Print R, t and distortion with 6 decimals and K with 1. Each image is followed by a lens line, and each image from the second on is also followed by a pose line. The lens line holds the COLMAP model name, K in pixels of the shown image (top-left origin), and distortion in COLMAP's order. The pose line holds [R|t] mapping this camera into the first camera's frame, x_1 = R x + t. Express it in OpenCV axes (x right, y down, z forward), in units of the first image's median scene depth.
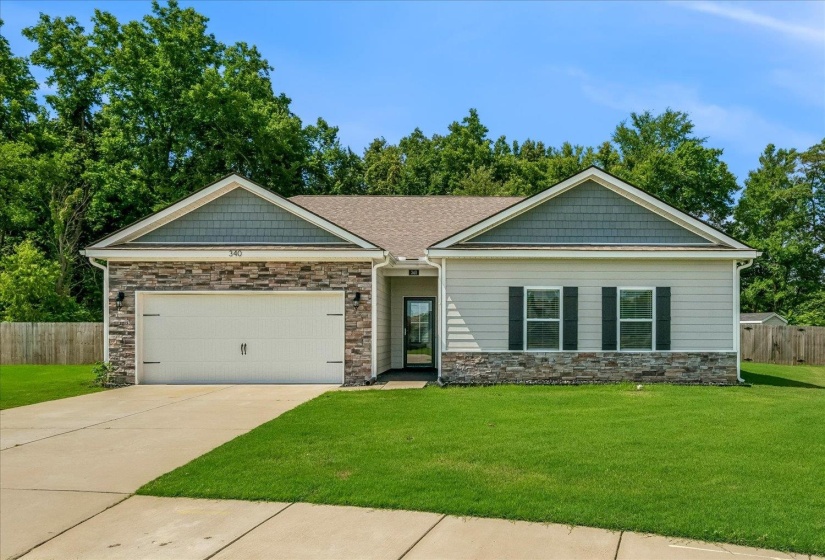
lens RADIAL K [[549.5, 0, 412.5], [0, 549.5, 332.5], [0, 0, 1]] dist [-0.002026, 0.001006]
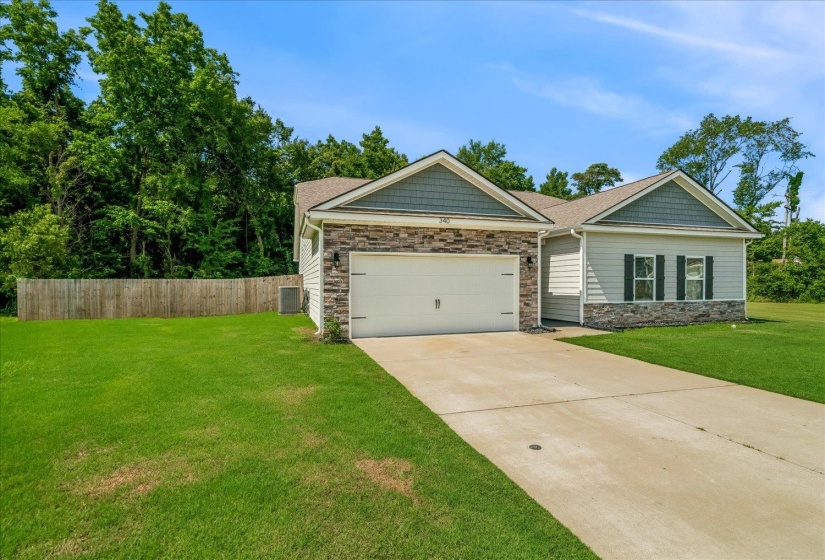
lens RADIAL K [[384.1, 0, 410.1], [0, 384.1, 288.5], [0, 0, 1]] dist [-0.000242, -0.000013]
pose [[0.959967, -0.006380, 0.280039, -0.597153], [0.003761, 0.999944, 0.009890, -0.010543], [-0.280086, -0.008441, 0.959938, 0.244763]]
